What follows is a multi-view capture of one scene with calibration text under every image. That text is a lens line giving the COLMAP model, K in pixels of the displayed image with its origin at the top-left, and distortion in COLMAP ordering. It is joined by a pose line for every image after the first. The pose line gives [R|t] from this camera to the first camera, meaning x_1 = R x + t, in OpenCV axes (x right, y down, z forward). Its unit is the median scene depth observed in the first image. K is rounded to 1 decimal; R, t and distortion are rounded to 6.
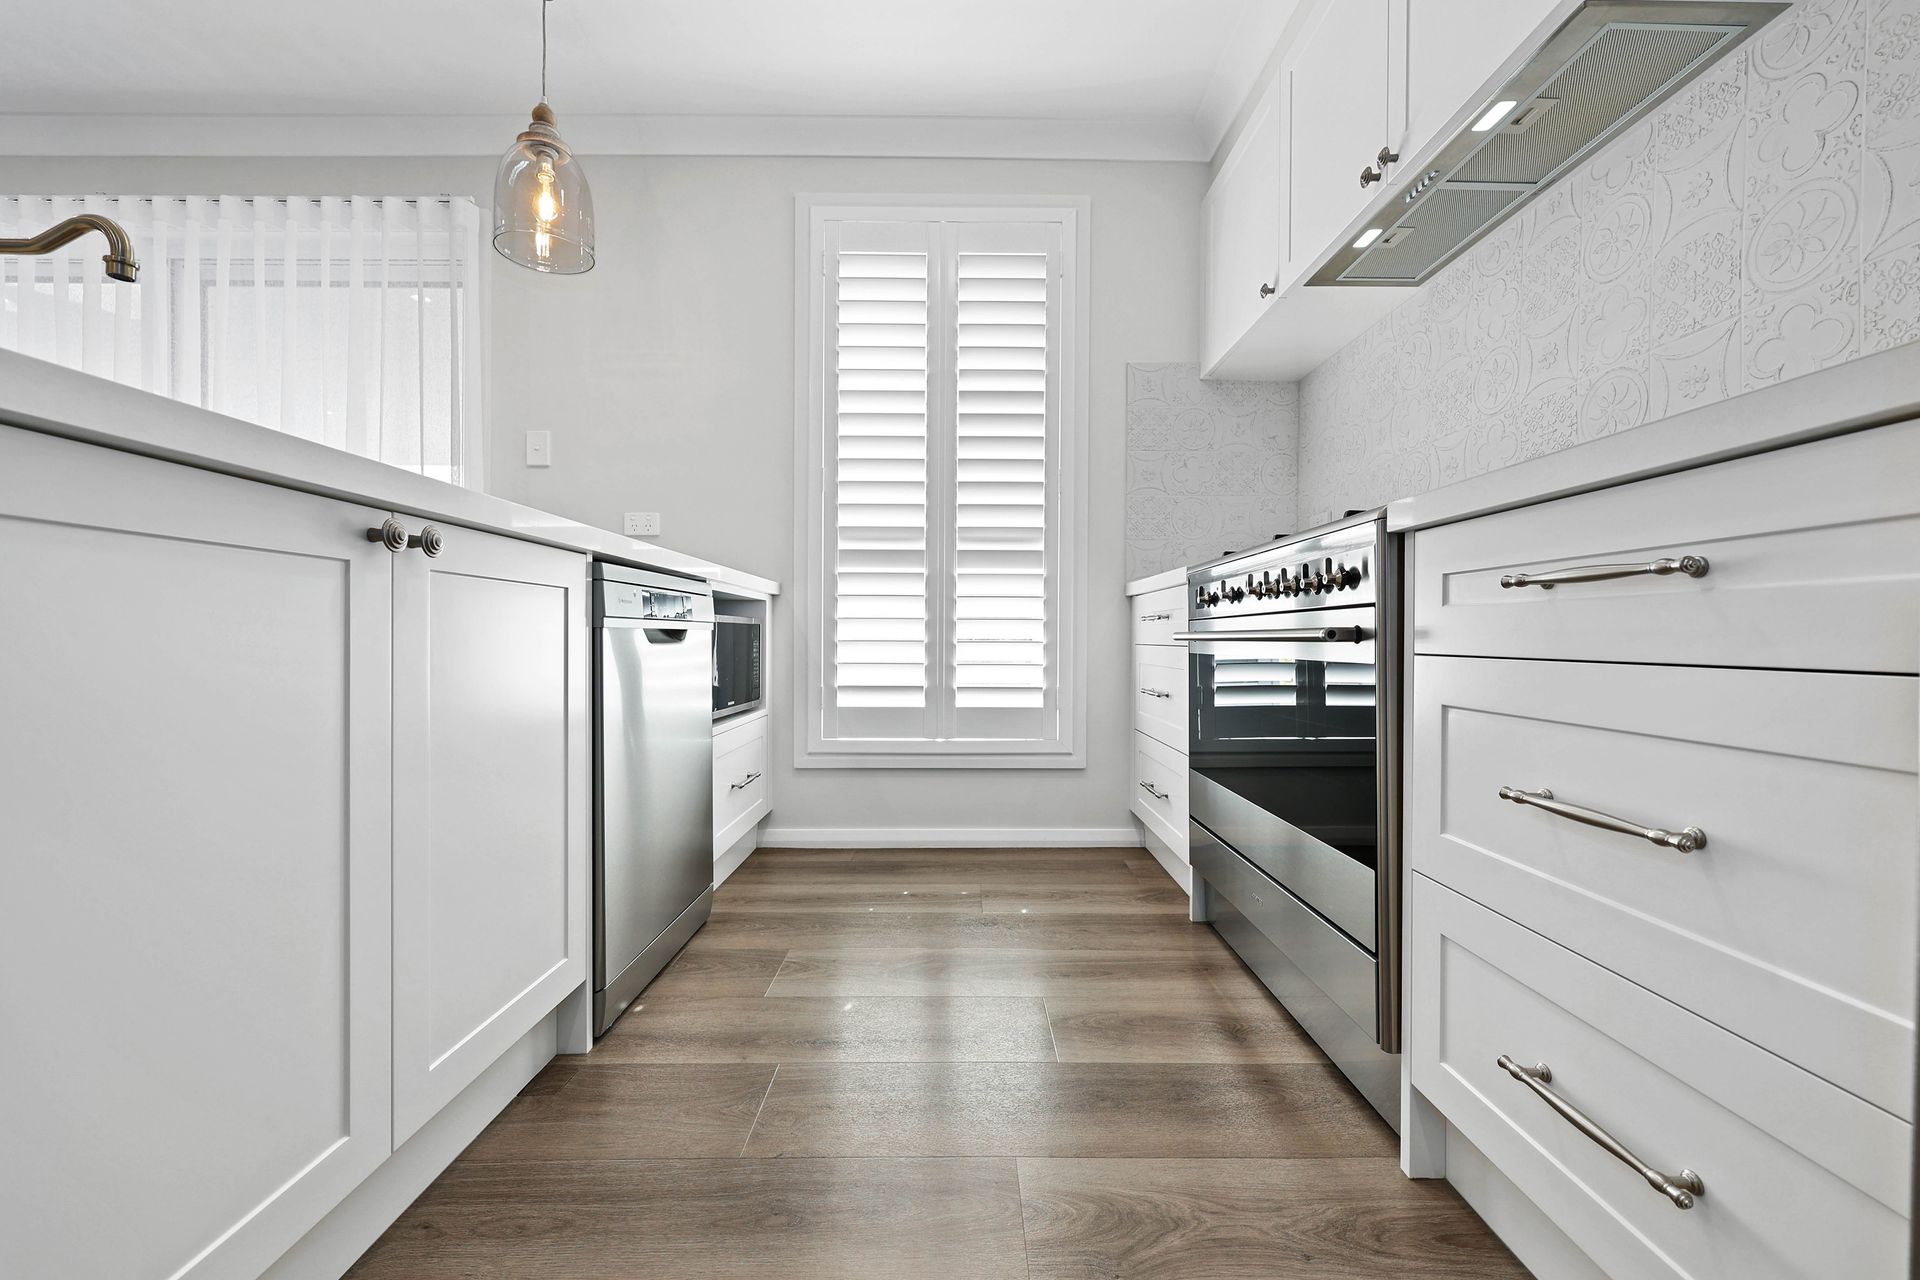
lens RADIAL K [[772.8, 0, 963.9], [0, 772.8, 638.9], [0, 0, 1]] dist [0.000628, -0.000226]
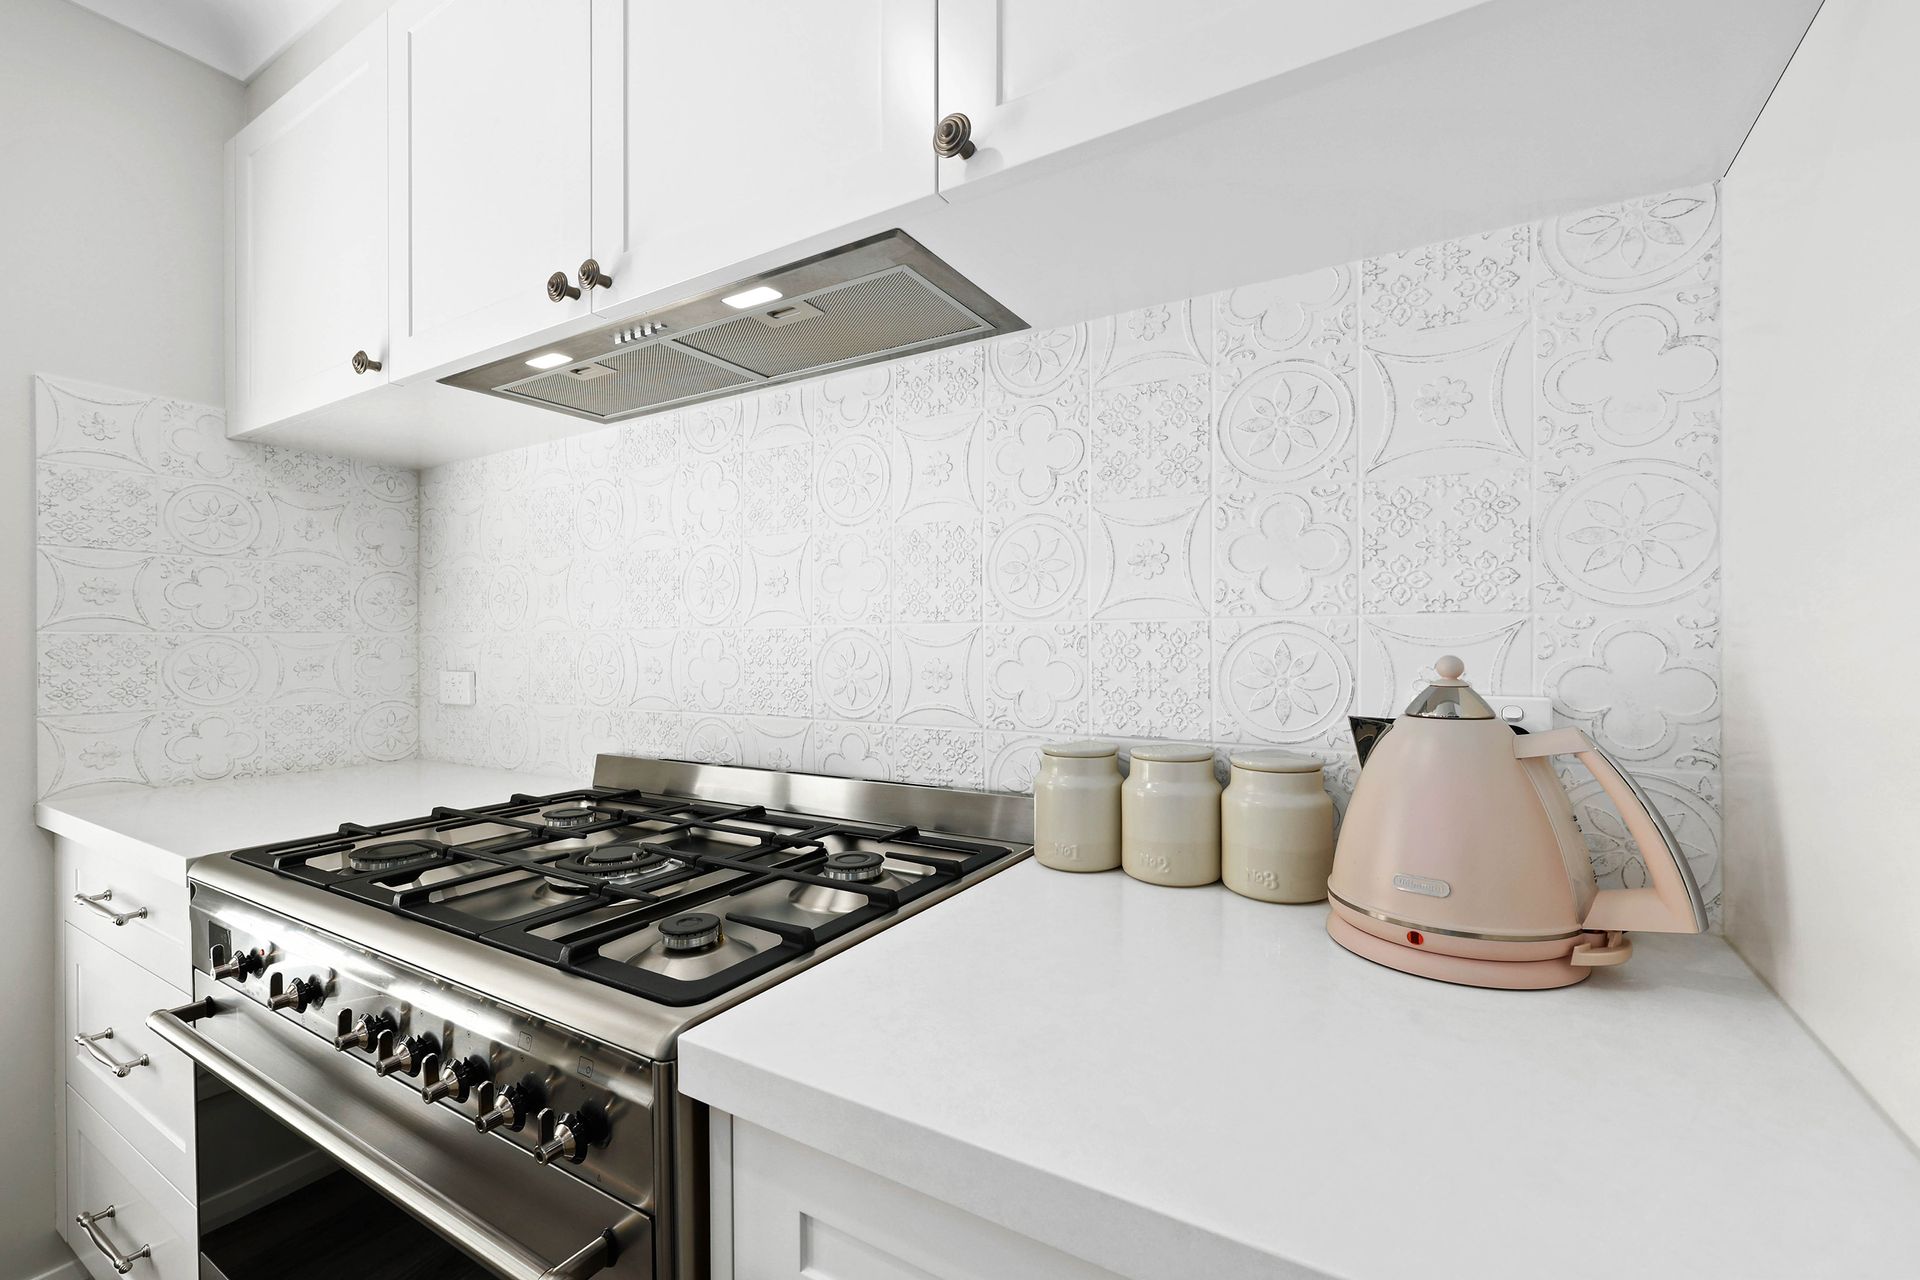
lens RADIAL K [[662.3, 0, 954.8], [0, 662.3, 646.2], [0, 0, 1]] dist [0.000333, -0.000029]
pose [[0.454783, -0.010728, 0.890538, 0.150575], [0.008544, 0.999934, 0.007683, -0.226189], [-0.890561, 0.004115, 0.454844, 0.376019]]
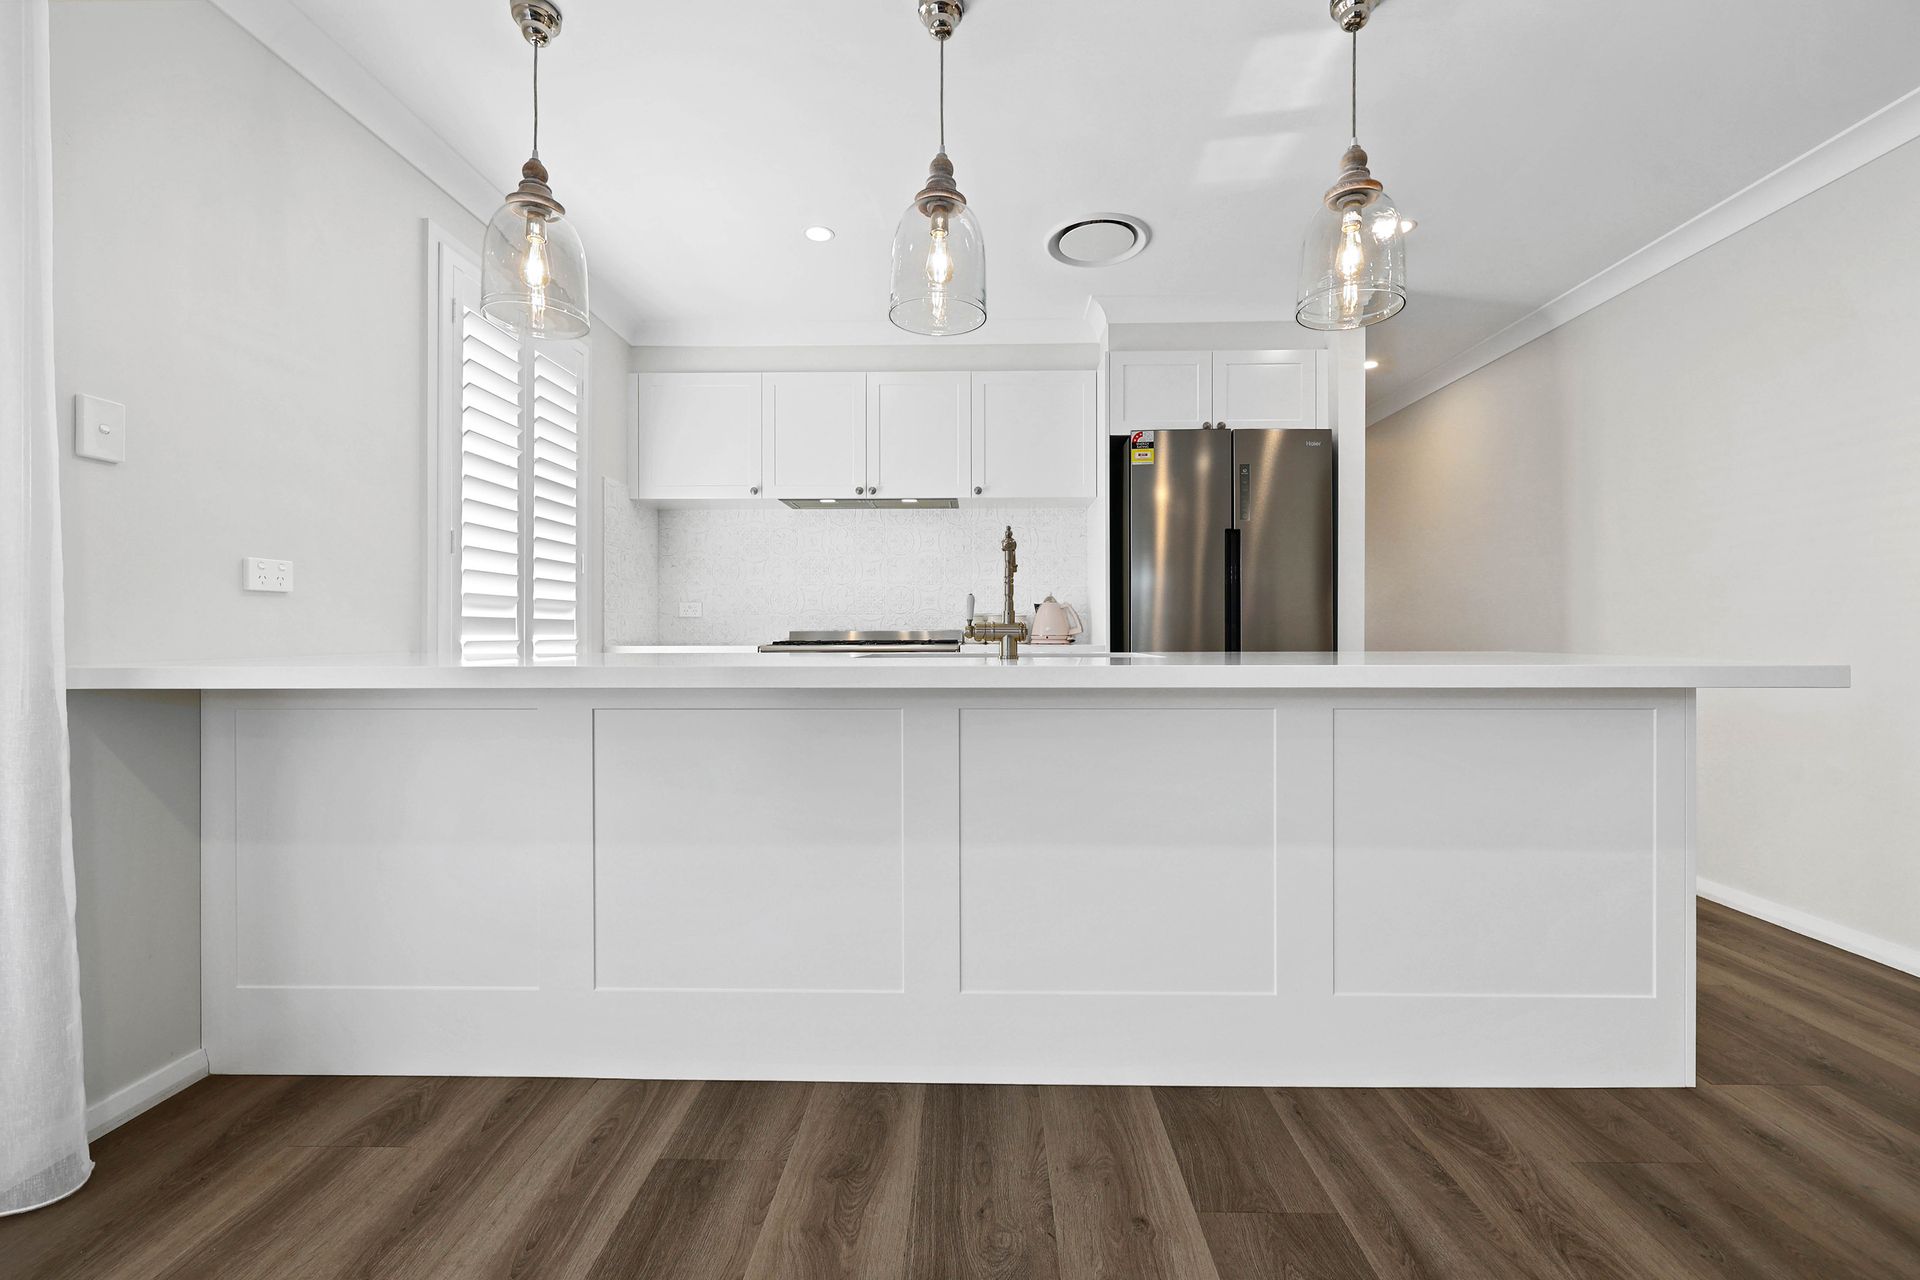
lens RADIAL K [[796.1, 0, 972.3], [0, 796.1, 635.5], [0, 0, 1]] dist [0.000405, -0.000146]
pose [[0.021446, -0.008766, 0.999732, -1.461647], [0.004254, 0.999953, 0.008676, -0.126763], [-0.999761, 0.004066, 0.021482, 0.452621]]
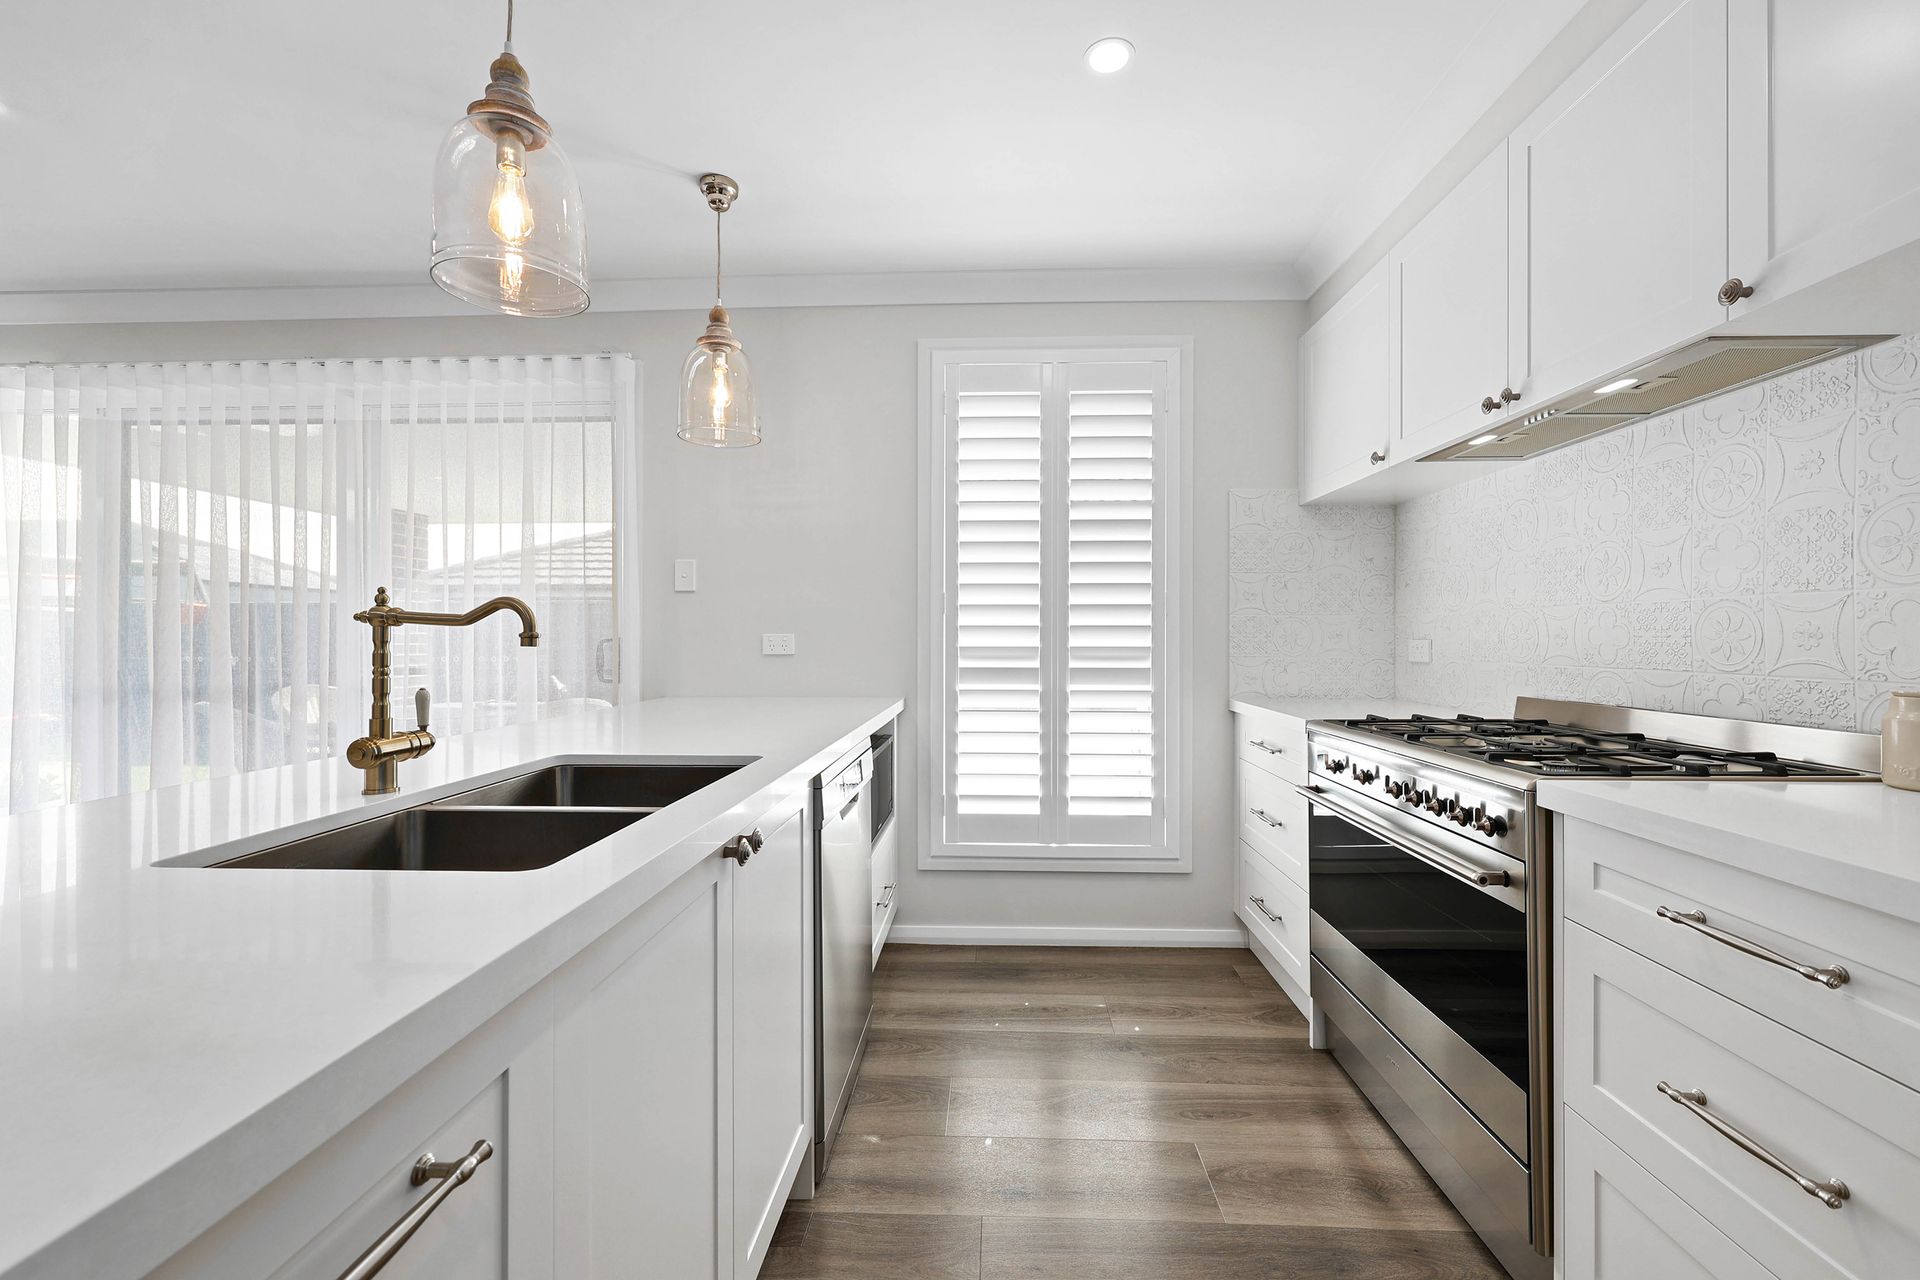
lens RADIAL K [[776.6, 0, 965.8], [0, 776.6, 634.5], [0, 0, 1]] dist [0.000817, -0.000525]
pose [[0.998821, -0.004581, -0.048320, -0.129045], [0.004328, 0.999976, -0.005328, -0.201933], [0.048343, 0.005113, 0.998818, -0.106513]]
